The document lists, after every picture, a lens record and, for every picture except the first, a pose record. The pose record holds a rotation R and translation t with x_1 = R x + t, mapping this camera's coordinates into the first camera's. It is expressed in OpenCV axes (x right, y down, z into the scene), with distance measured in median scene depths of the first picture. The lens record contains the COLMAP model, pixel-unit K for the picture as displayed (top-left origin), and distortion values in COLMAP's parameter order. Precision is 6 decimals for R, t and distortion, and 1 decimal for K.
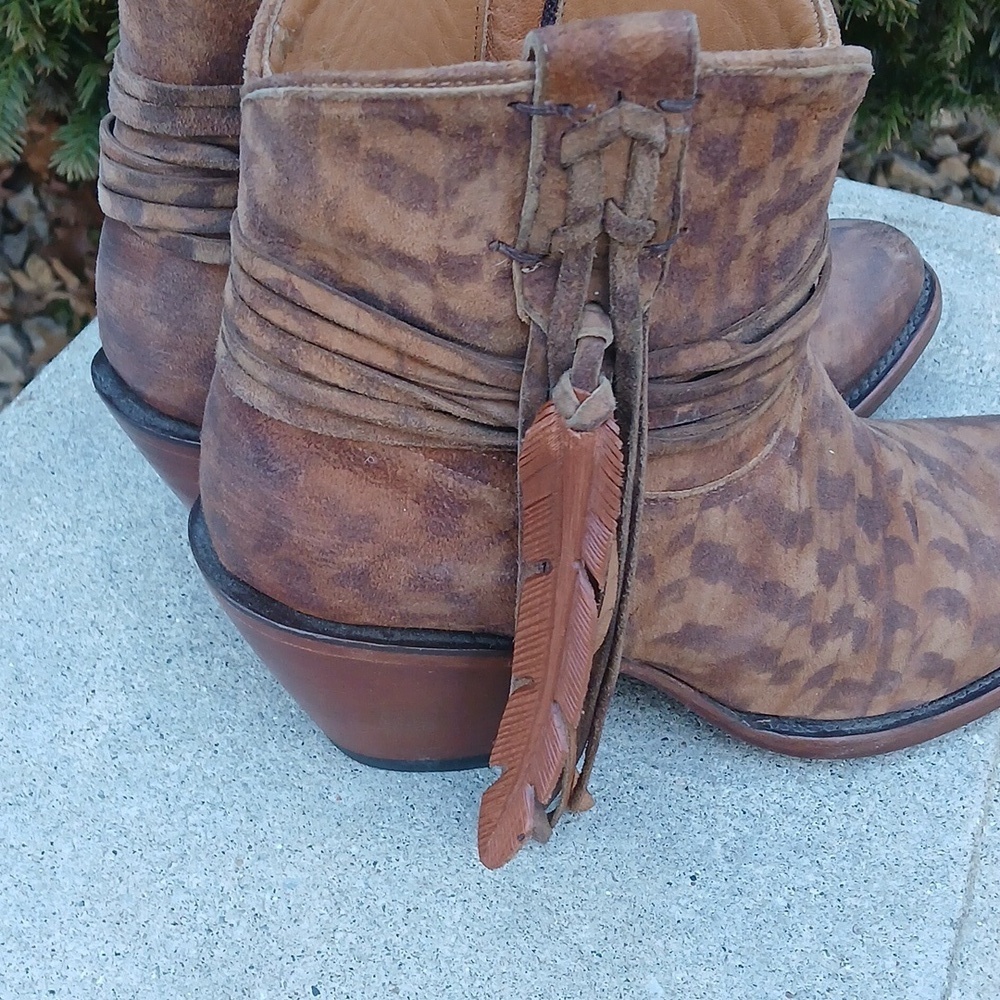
lens RADIAL K [[1682.6, 0, 490.7], [0, 1682.6, 499.3], [0, 0, 1]] dist [0.080806, 0.000000]
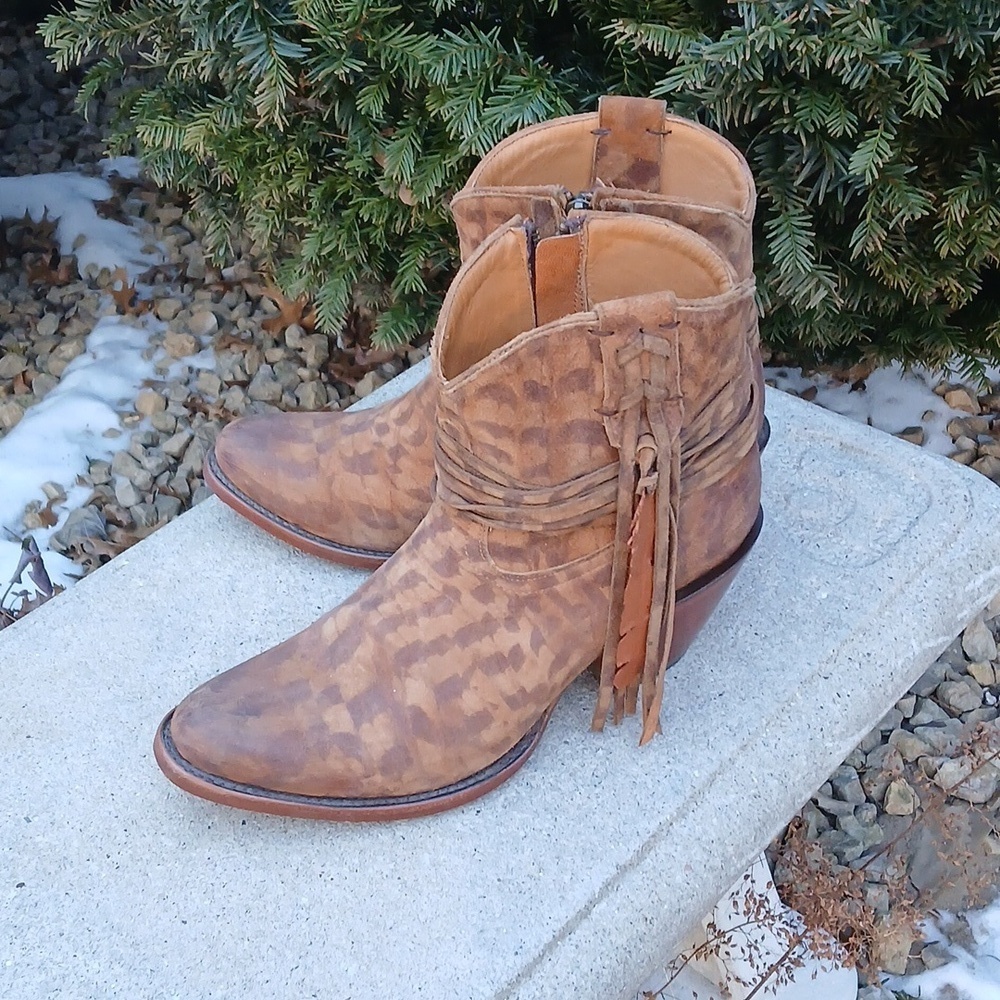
lens RADIAL K [[1682.6, 0, 506.8], [0, 1682.6, 504.0], [0, 0, 1]] dist [0.080806, 0.000000]
pose [[0.948175, 0.134908, -0.287688, 0.614151], [-0.161070, 0.984515, -0.069184, 0.036802], [0.273900, 0.111937, 0.955222, -0.651704]]
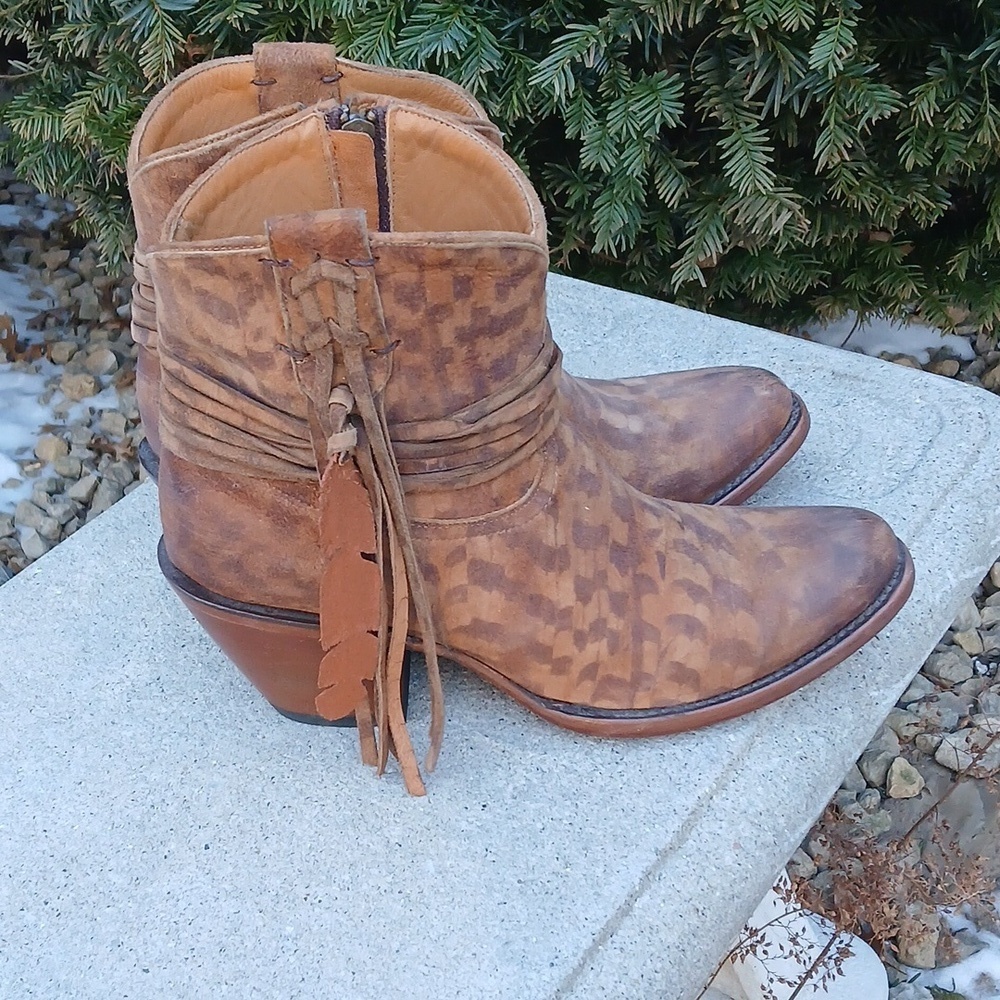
lens RADIAL K [[1682.6, 0, 503.4], [0, 1682.6, 500.3], [0, 0, 1]] dist [0.080806, 0.000000]
pose [[0.969457, 0.037931, -0.242310, 0.490639], [-0.065972, 0.991886, -0.108678, 0.128379], [0.236222, 0.121344, 0.964093, -0.408137]]
